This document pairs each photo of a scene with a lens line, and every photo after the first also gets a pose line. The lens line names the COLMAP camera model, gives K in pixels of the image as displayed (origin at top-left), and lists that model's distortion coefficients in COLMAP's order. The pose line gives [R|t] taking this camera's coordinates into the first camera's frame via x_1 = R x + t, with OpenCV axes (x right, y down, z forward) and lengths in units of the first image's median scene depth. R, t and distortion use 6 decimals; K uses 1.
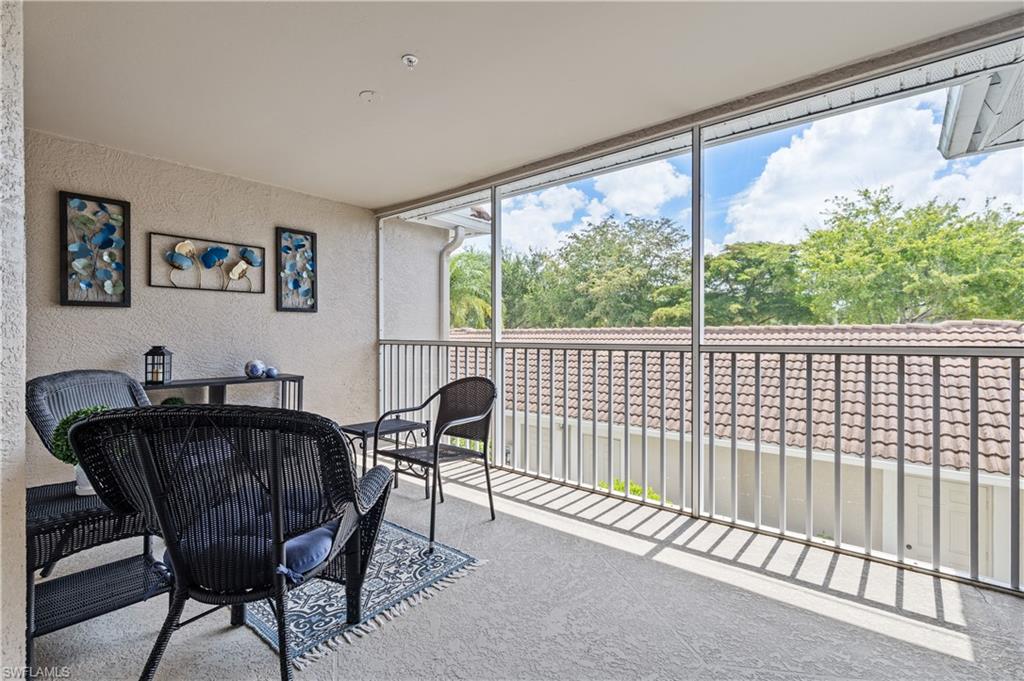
lens RADIAL K [[460.1, 0, 508.7], [0, 460.1, 335.6], [0, 0, 1]] dist [-0.004492, 0.000773]
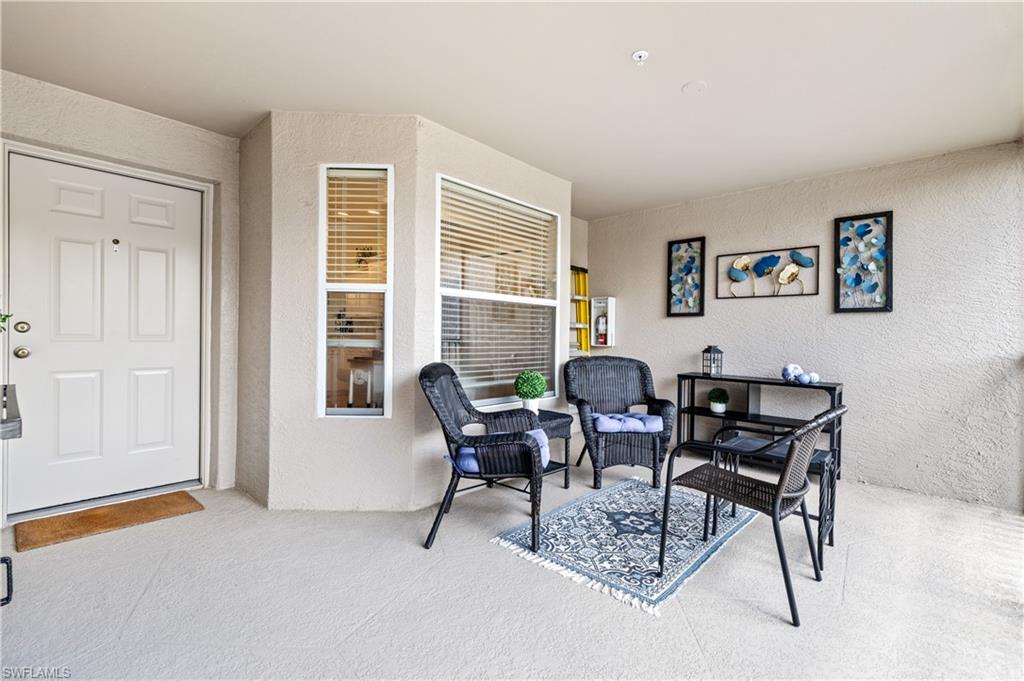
lens RADIAL K [[460.1, 0, 509.2], [0, 460.1, 337.8], [0, 0, 1]] dist [-0.004492, 0.000773]
pose [[-0.067922, 0.010176, -0.997639, 0.479541], [-0.019075, 0.999752, 0.011497, -0.003754], [0.997508, 0.019811, -0.067711, 0.481273]]
